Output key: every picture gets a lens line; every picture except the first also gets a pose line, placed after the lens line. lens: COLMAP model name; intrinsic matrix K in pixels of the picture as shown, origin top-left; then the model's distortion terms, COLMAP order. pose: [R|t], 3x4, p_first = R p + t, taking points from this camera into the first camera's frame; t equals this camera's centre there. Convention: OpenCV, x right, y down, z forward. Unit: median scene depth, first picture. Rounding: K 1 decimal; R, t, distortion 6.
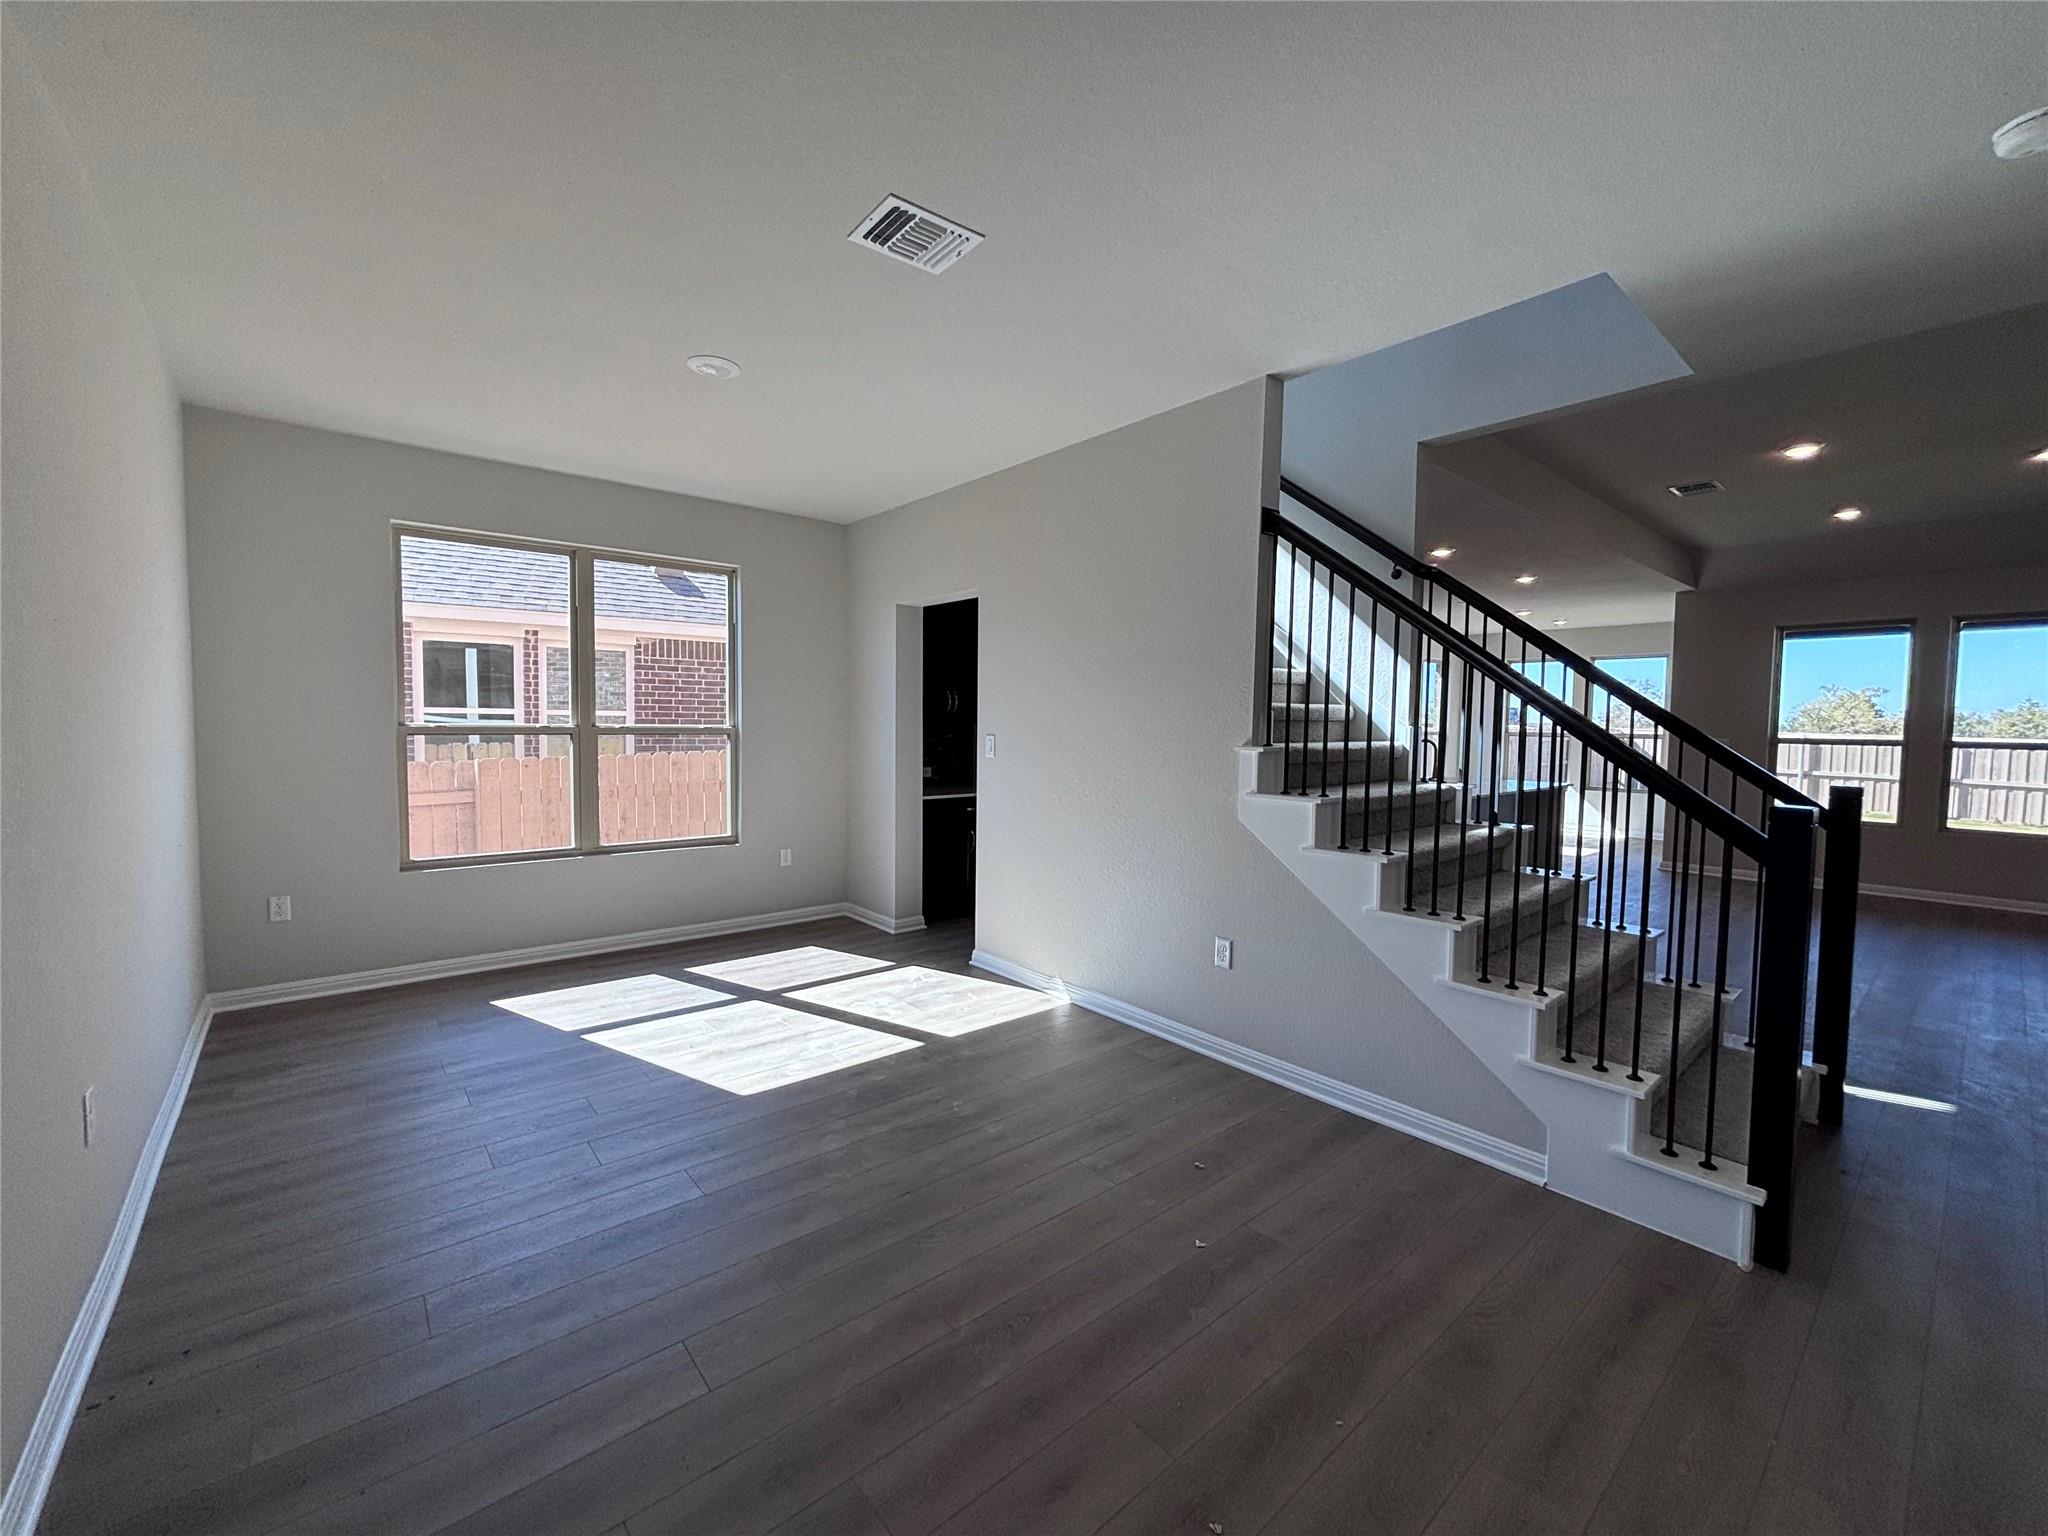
lens RADIAL K [[829.4, 0, 1038.9], [0, 829.4, 765.7], [0, 0, 1]] dist [0.002007, -0.000508]
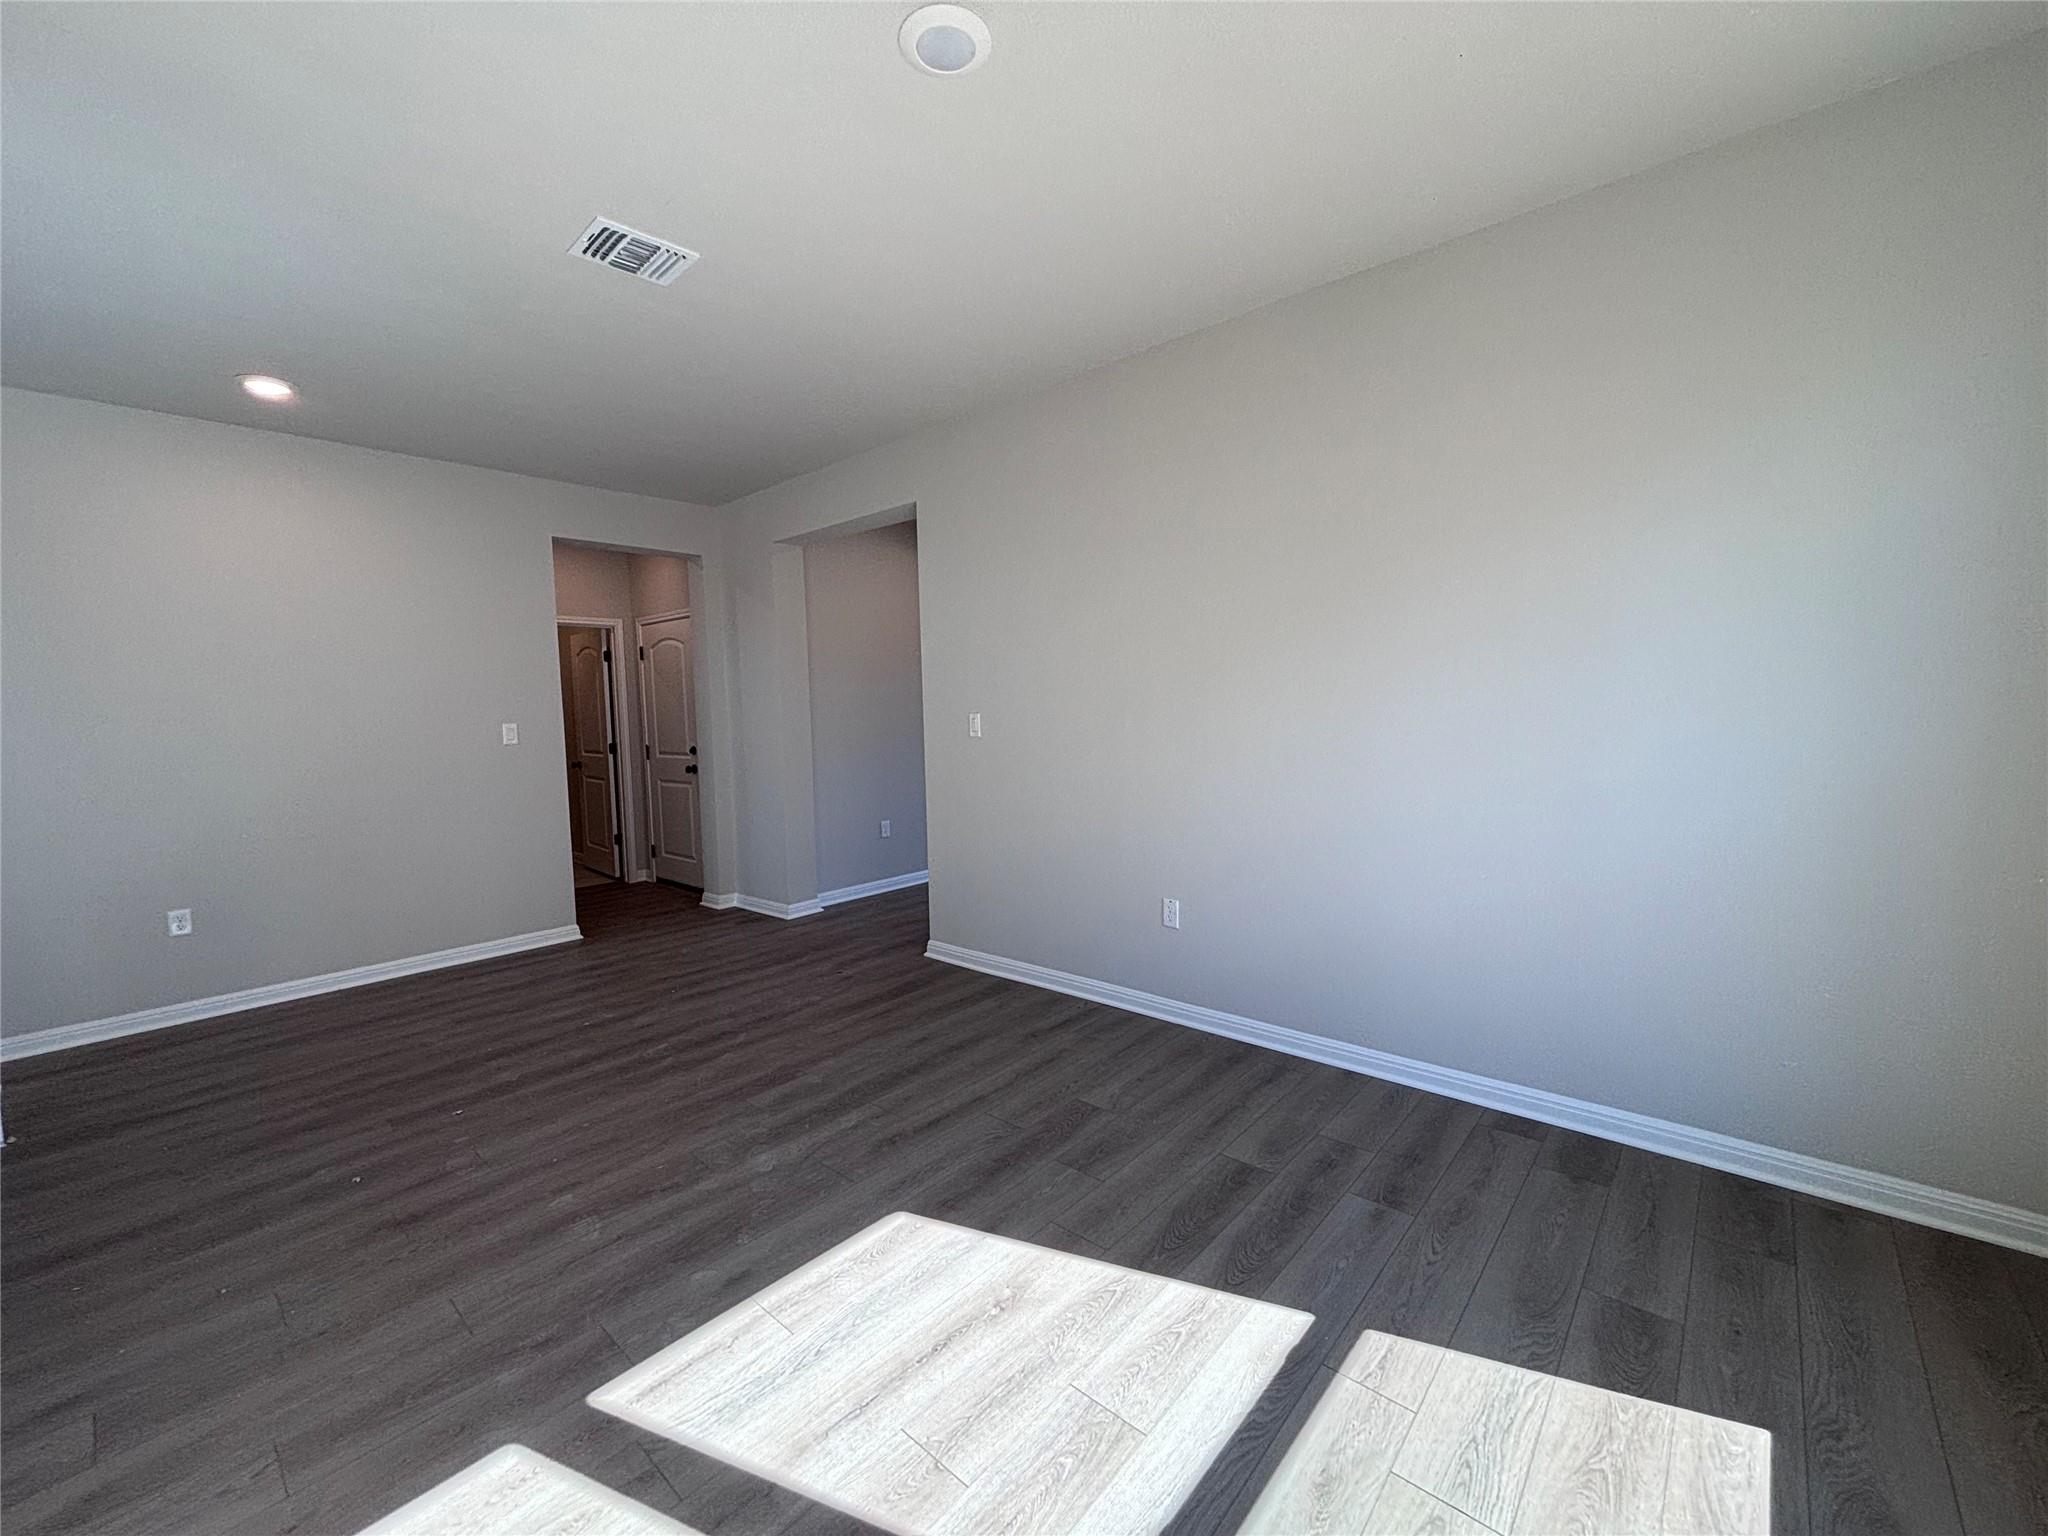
lens RADIAL K [[829.4, 0, 1029.0], [0, 829.4, 765.5], [0, 0, 1]] dist [0.002007, -0.000508]
pose [[-0.991308, 0.020214, -0.129997, -0.437459], [0.004043, 0.992340, 0.123469, -0.090257], [0.131497, 0.121870, -0.983797, 1.930902]]
